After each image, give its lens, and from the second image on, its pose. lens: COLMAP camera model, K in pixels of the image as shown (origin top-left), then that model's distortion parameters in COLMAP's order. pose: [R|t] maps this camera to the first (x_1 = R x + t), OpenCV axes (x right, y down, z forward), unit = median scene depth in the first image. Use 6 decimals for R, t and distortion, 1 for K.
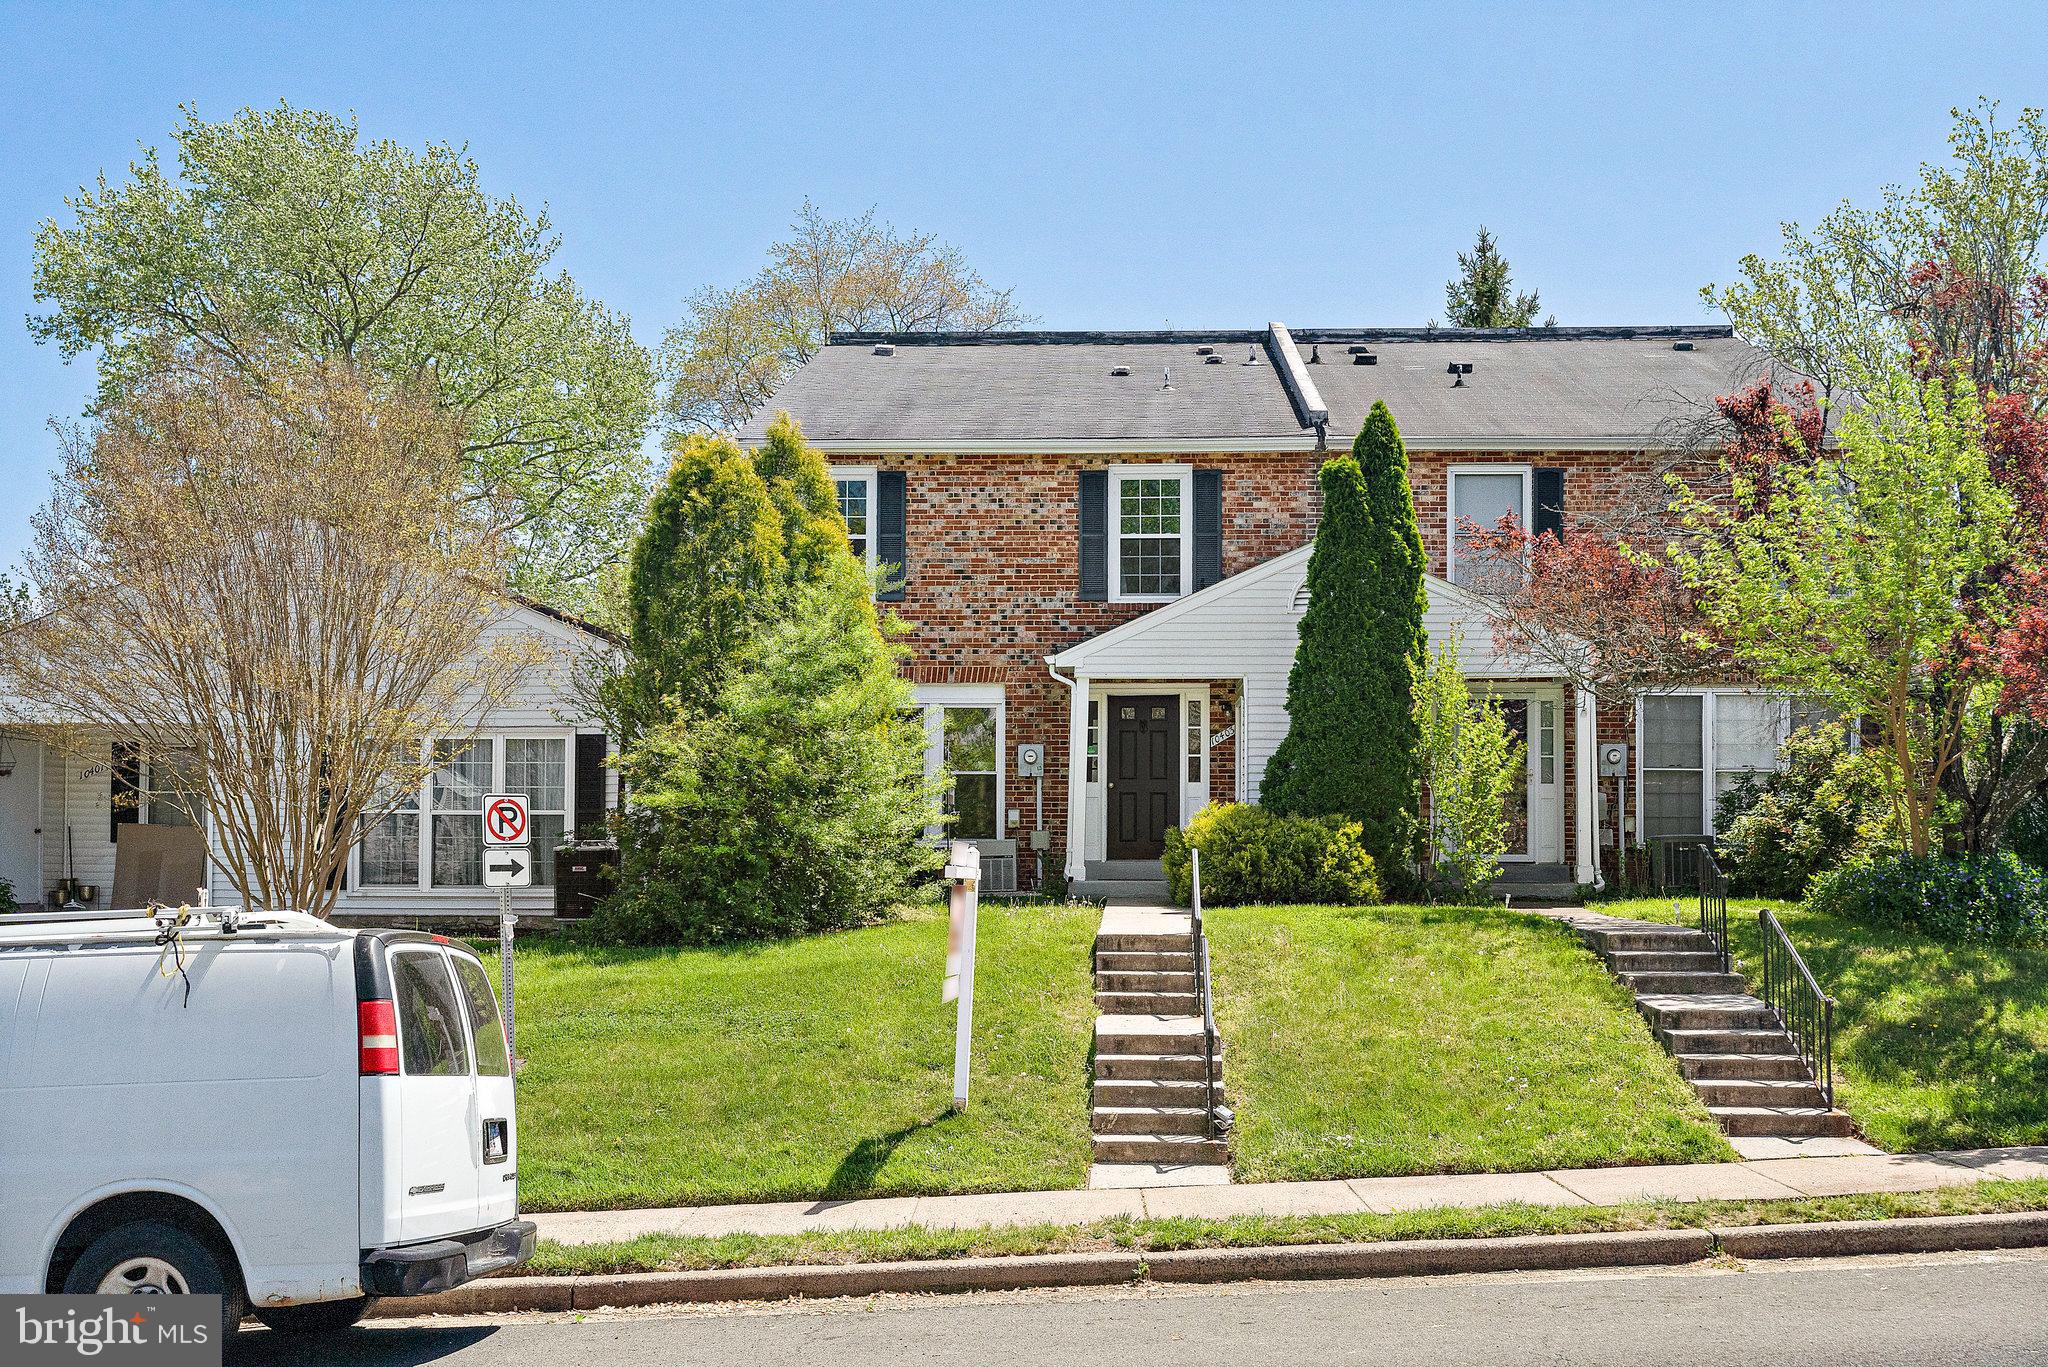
lens RADIAL K [[2235.5, 0, 1055.7], [0, 2235.5, 717.1], [0, 0, 1]] dist [-0.014339, 0.000000]
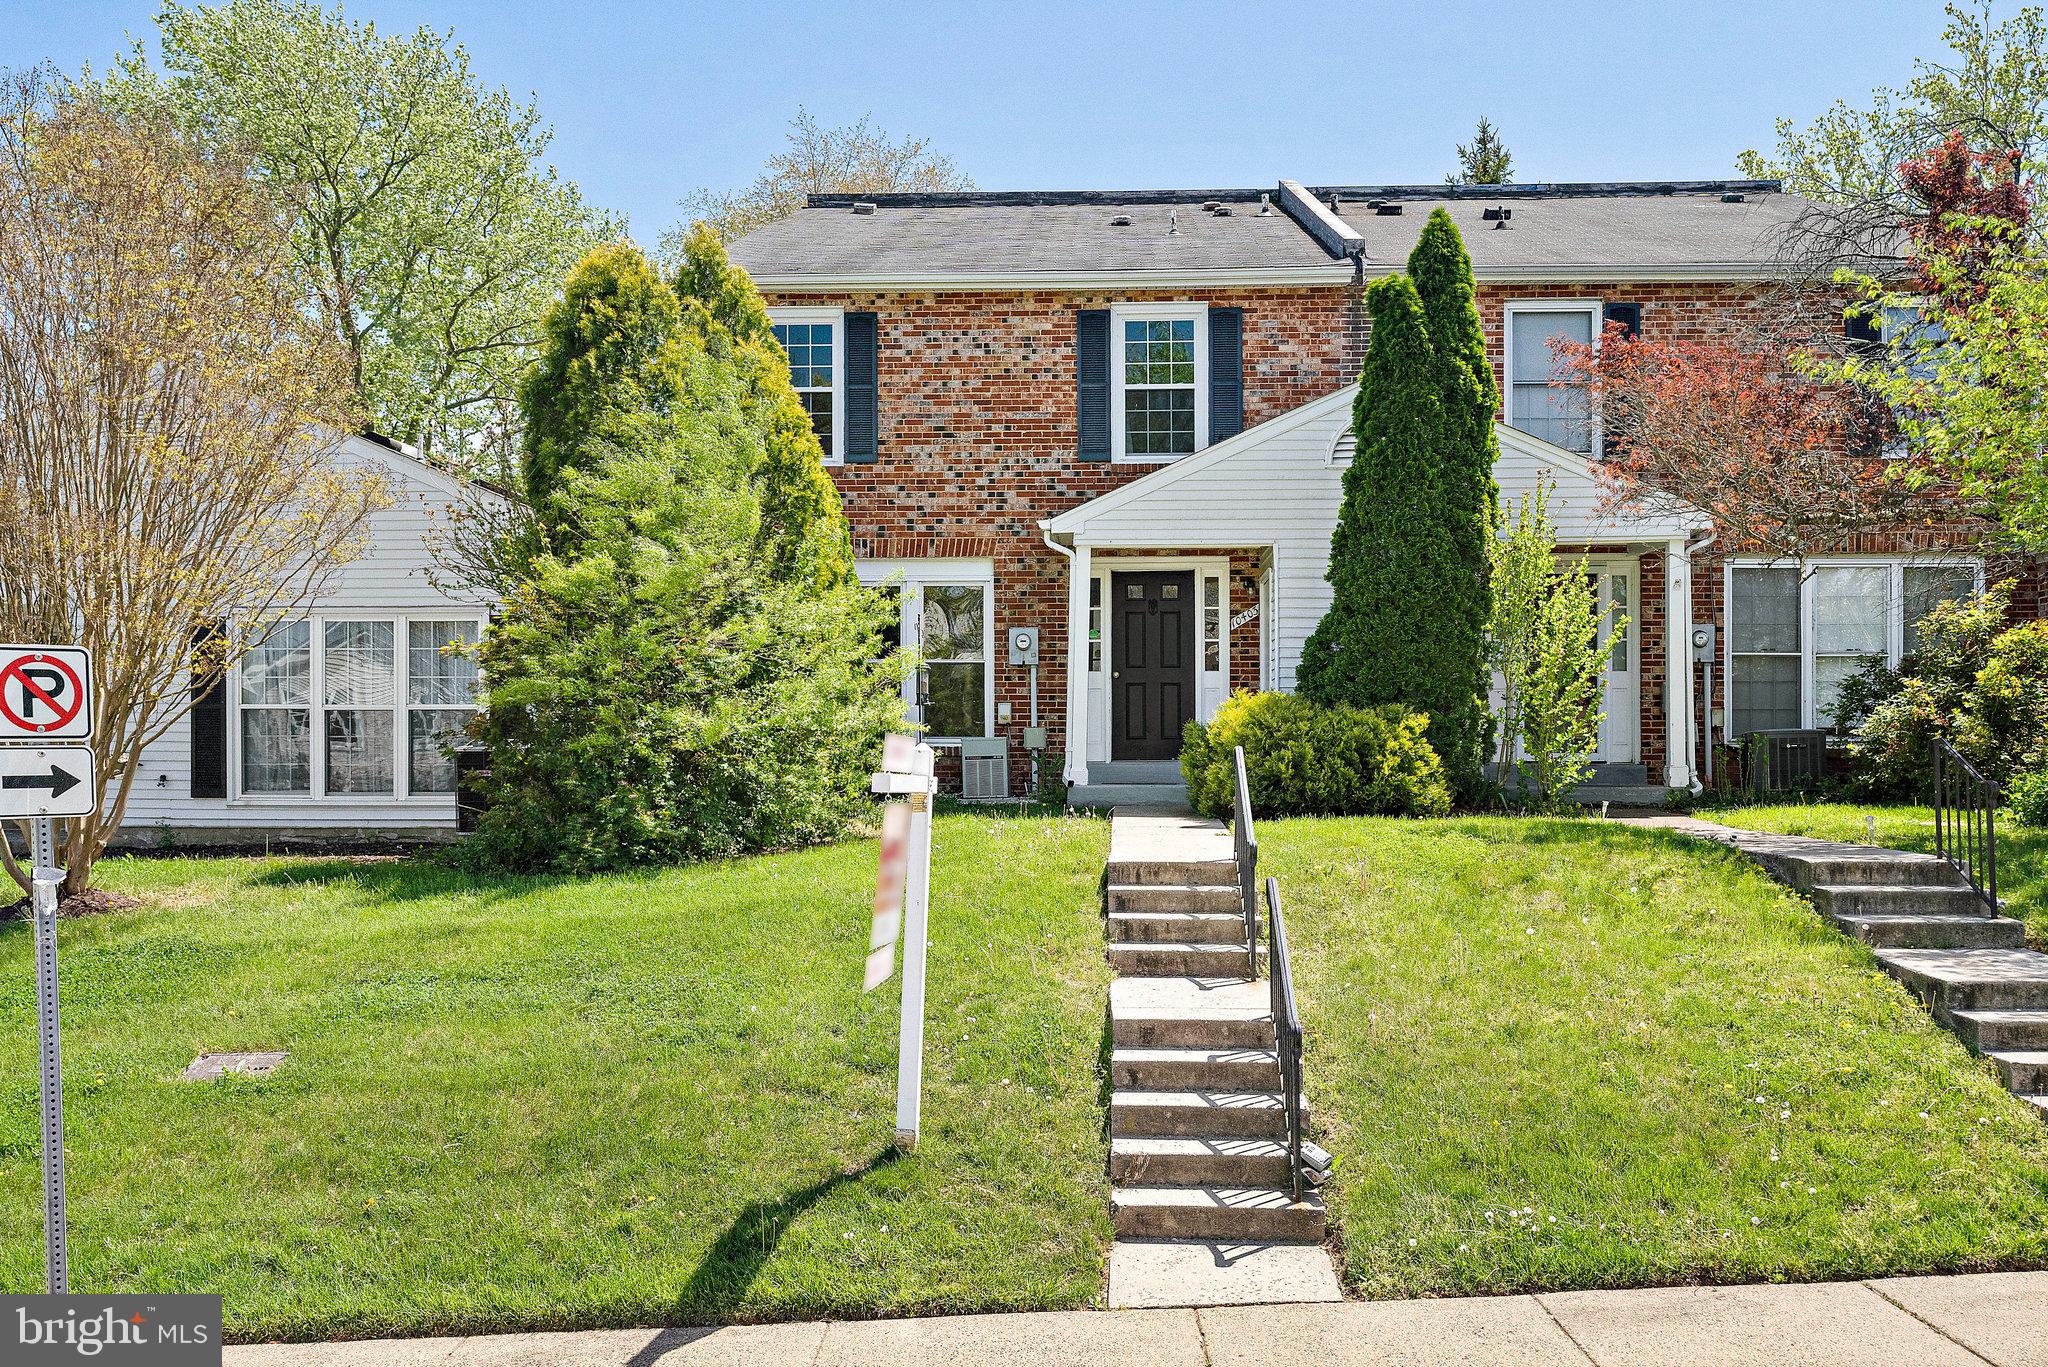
lens RADIAL K [[1778.8, 0, 1014.2], [0, 1778.8, 761.1], [0, 0, 1]] dist [0.004910, 0.007658]
pose [[0.999789, -0.002735, -0.020376, -0.000415], [0.004076, 0.997808, 0.066043, 0.019083], [0.020151, -0.066112, 0.997609, 0.318301]]
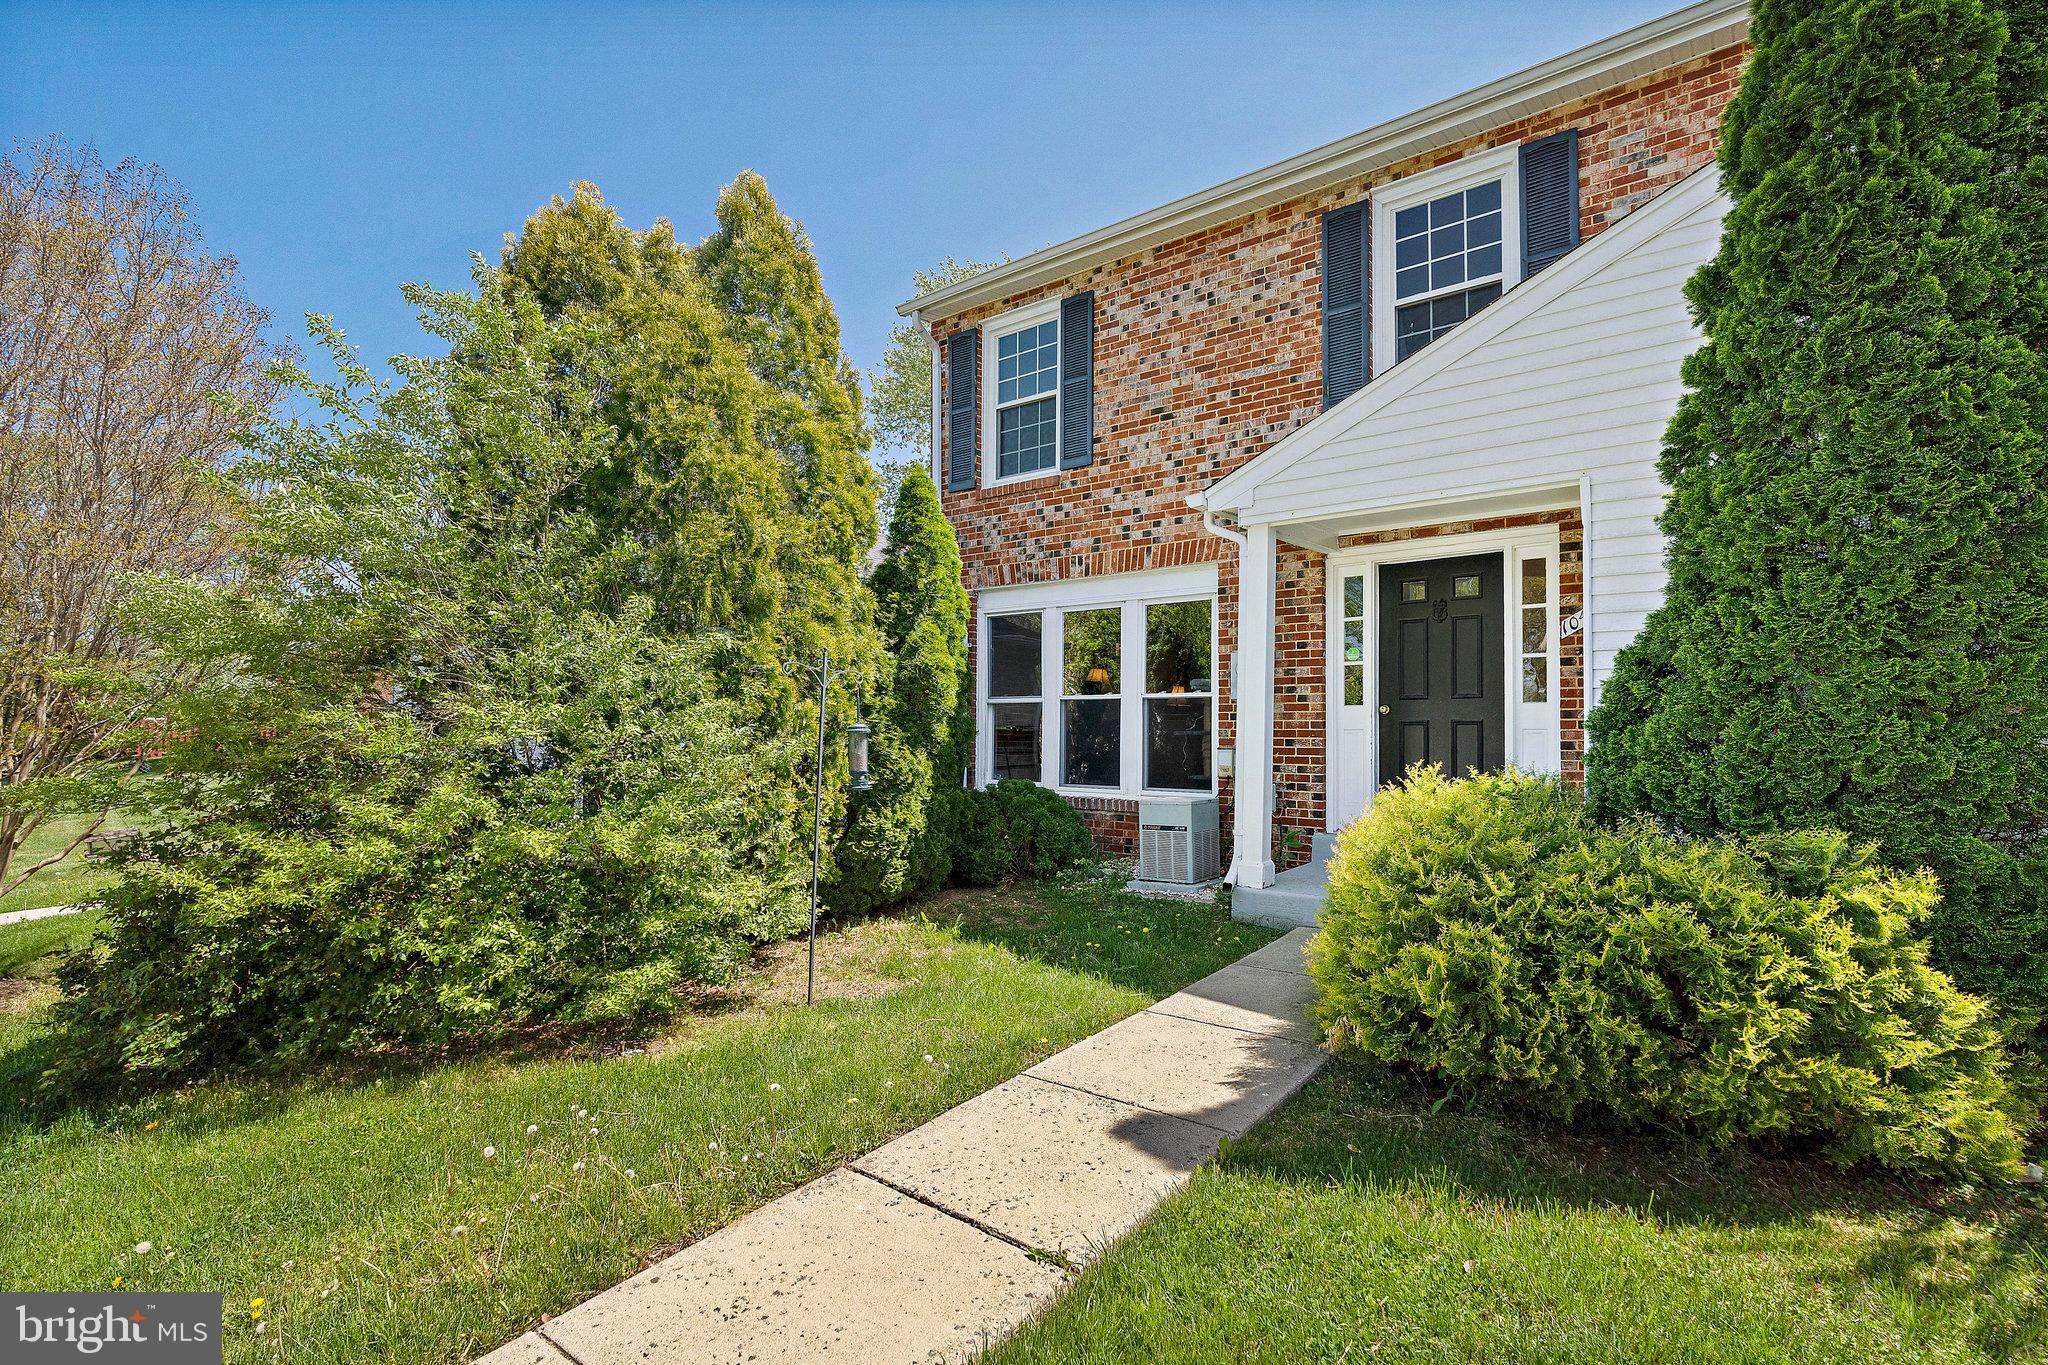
lens RADIAL K [[934.0, 0, 1049.5], [0, 934.0, 712.6], [0, 0, 1]] dist [-0.006429, 0.002956]
pose [[0.812303, -0.011417, -0.583124, 0.105612], [0.046125, 0.997934, 0.044714, 0.016305], [0.581409, -0.063218, 0.811152, 0.771269]]
